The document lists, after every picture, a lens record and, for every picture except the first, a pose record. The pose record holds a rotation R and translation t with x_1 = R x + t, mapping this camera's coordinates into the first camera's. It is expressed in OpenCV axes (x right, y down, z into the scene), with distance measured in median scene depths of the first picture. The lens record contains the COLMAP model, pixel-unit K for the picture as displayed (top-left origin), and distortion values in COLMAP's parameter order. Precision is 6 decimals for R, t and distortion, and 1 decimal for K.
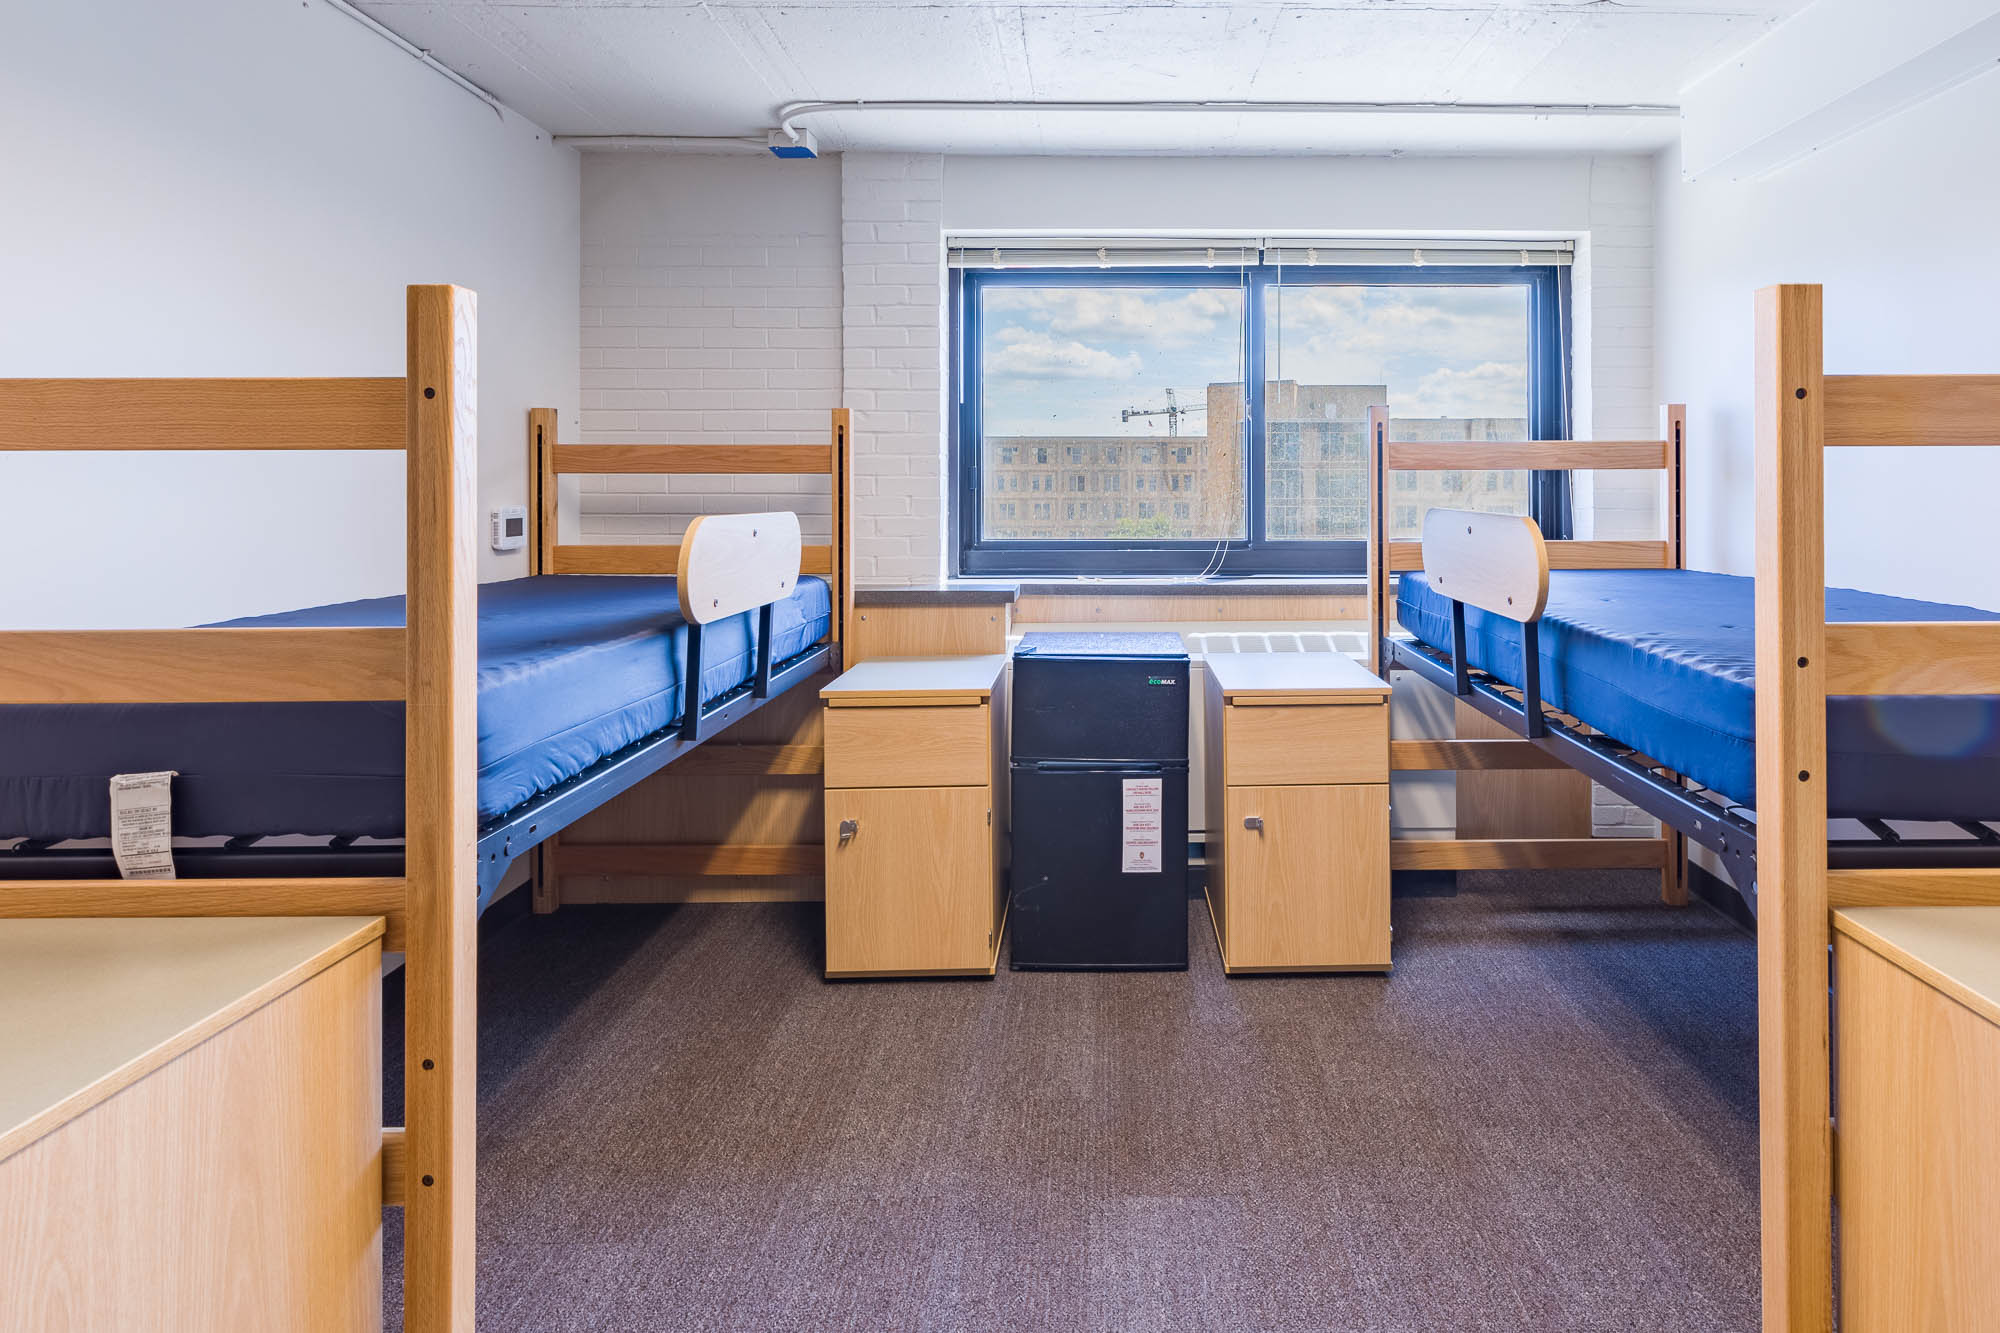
lens RADIAL K [[1211.5, 0, 1067.8], [0, 1211.5, 494.0], [0, 0, 1]] dist [0.005084, -0.001493]
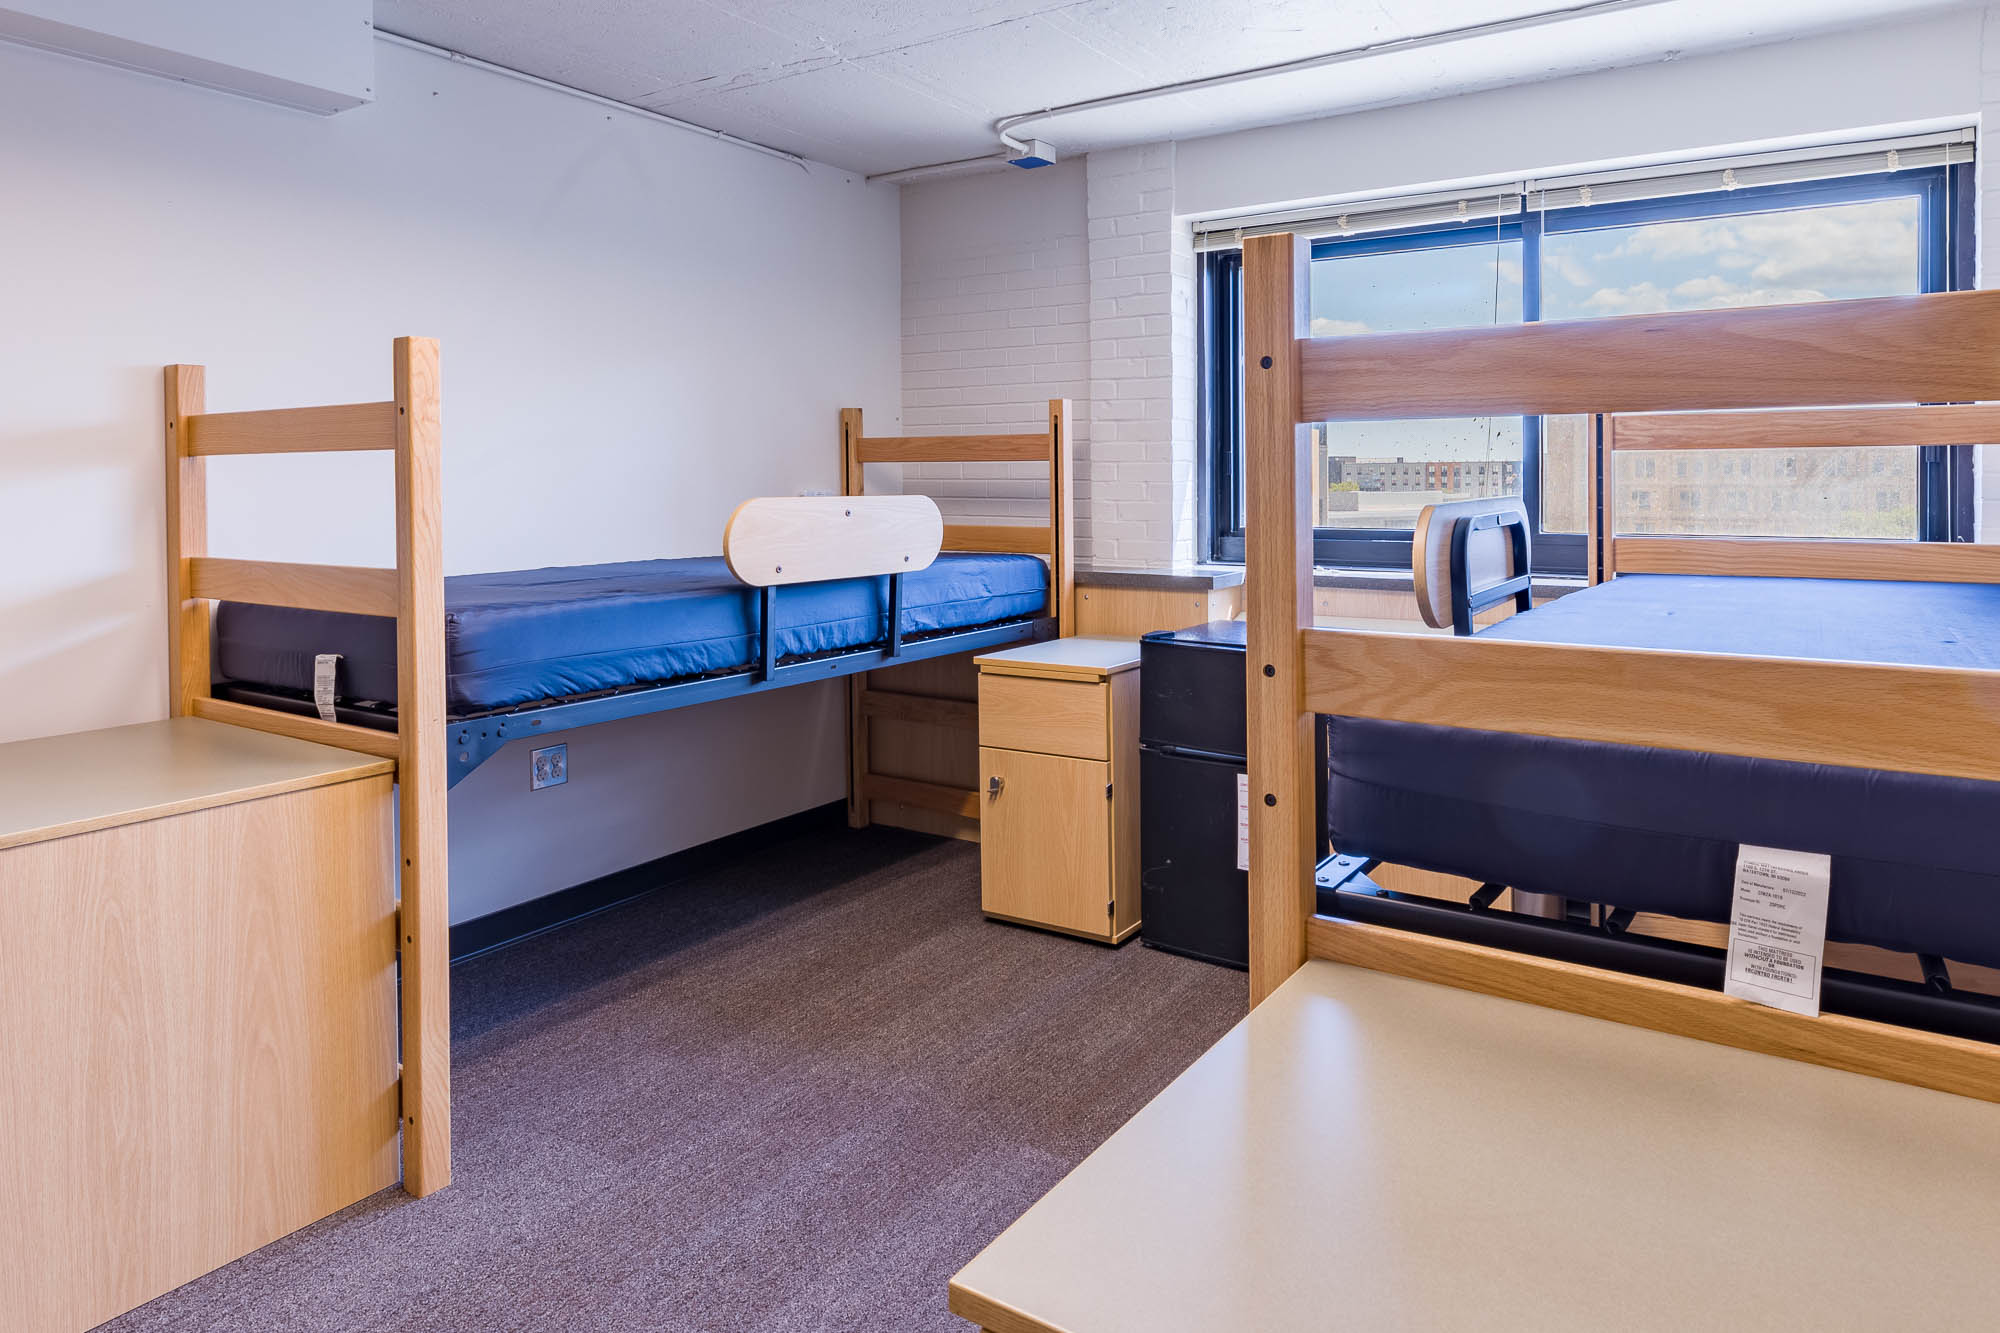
lens RADIAL K [[1245.2, 0, 995.6], [0, 1245.2, 513.4], [0, 0, 1]] dist [0.006183, -0.001363]
pose [[0.828555, 0.014768, -0.559712, 0.444133], [0.000006, 0.999652, 0.026384, 0.000797], [0.559907, -0.021864, 0.828267, 0.069820]]
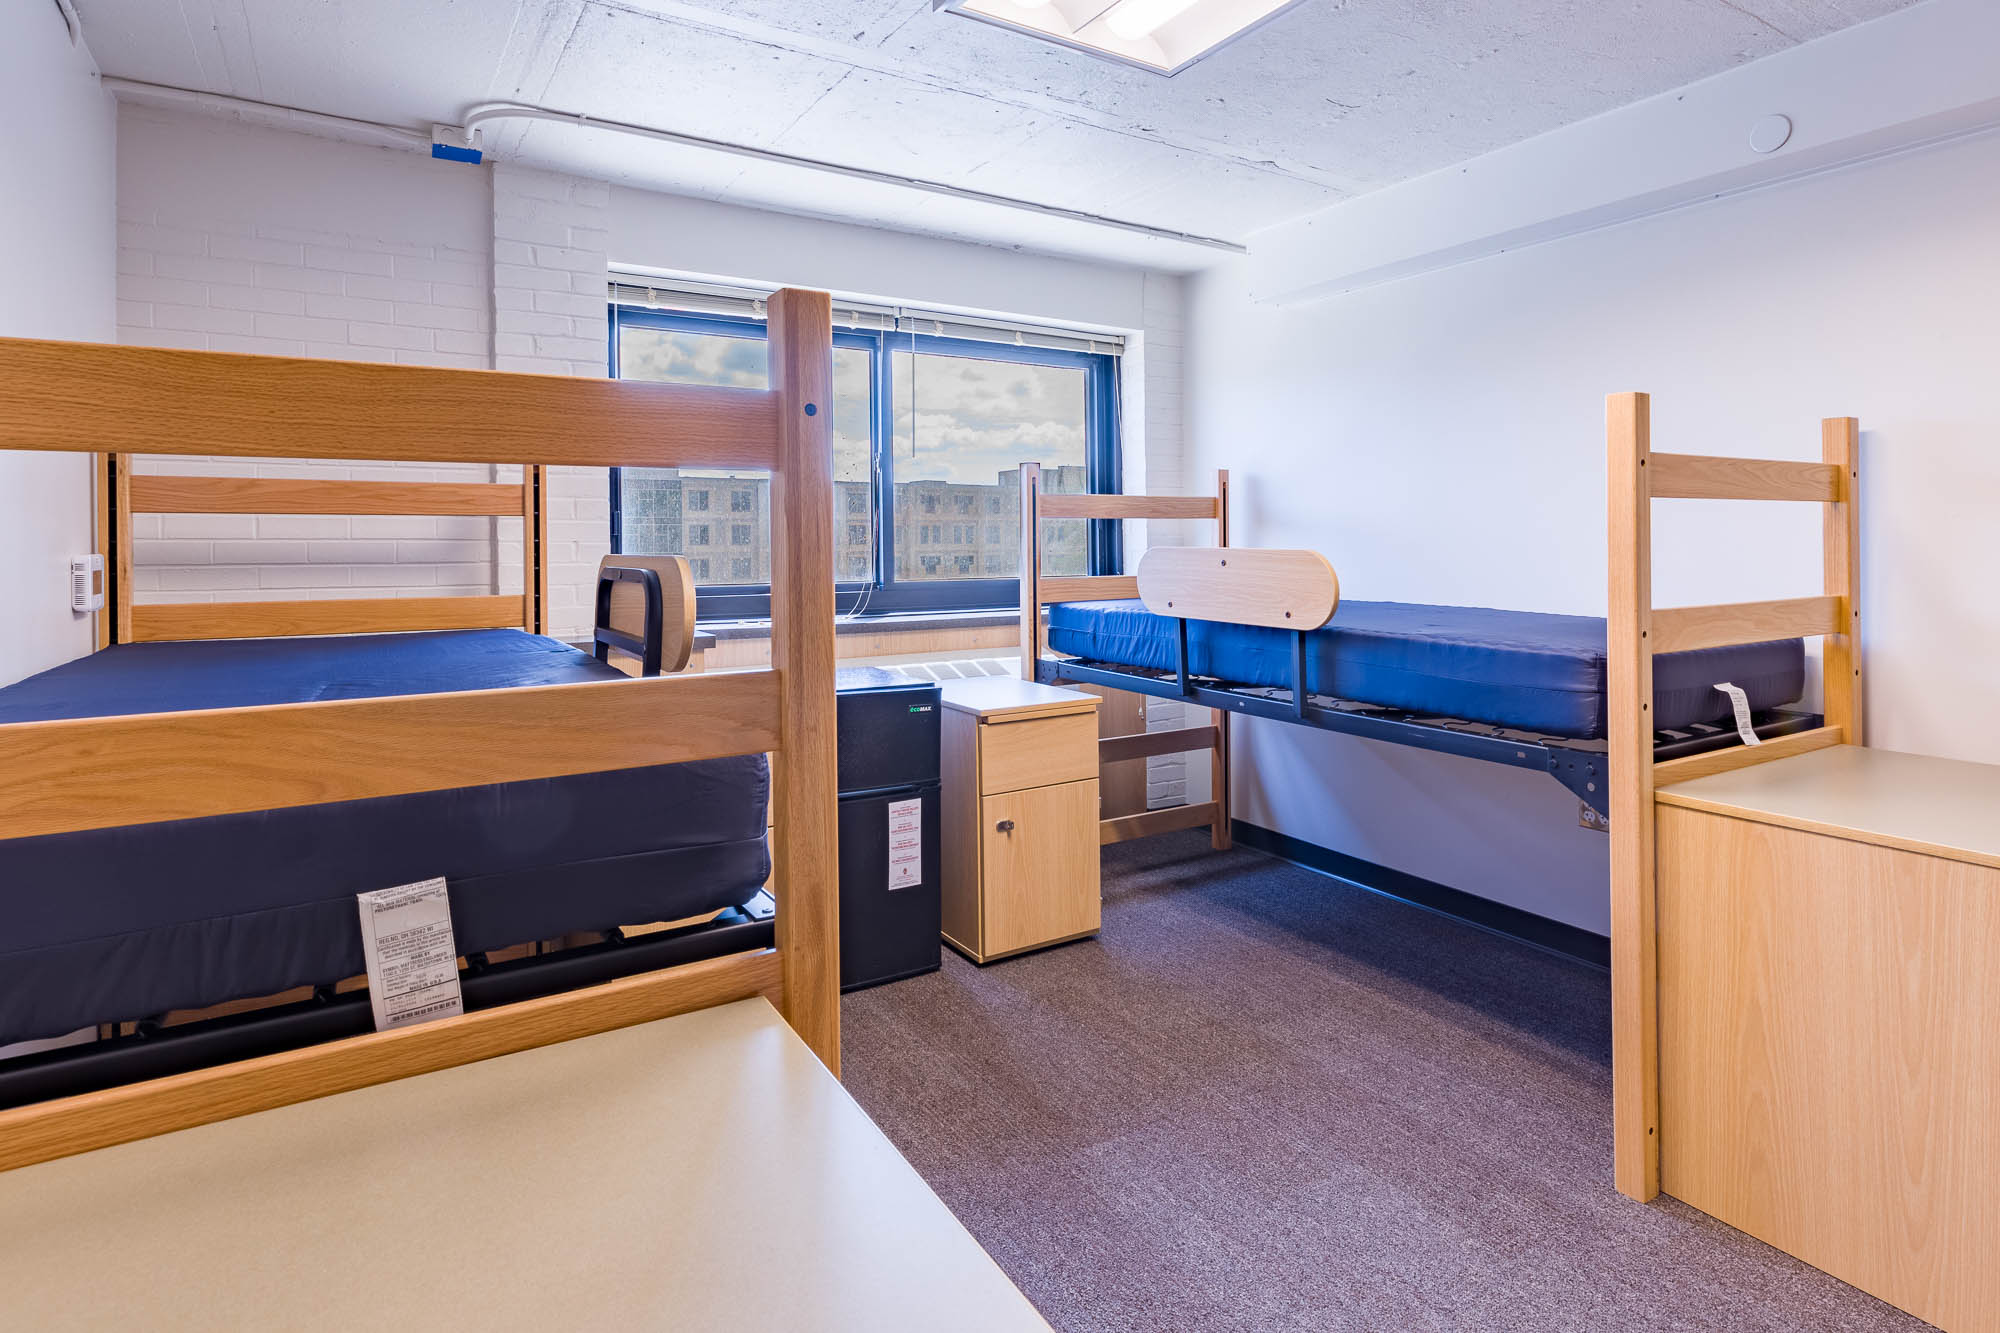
lens RADIAL K [[1144.6, 0, 993.1], [0, 1144.6, 549.3], [0, 0, 1]] dist [0.003039, -0.001074]
pose [[0.841371, -0.005665, 0.540428, -0.422237], [0.005856, 0.999982, 0.001364, 0.010252], [-0.540426, 0.002017, 0.841389, 0.098889]]
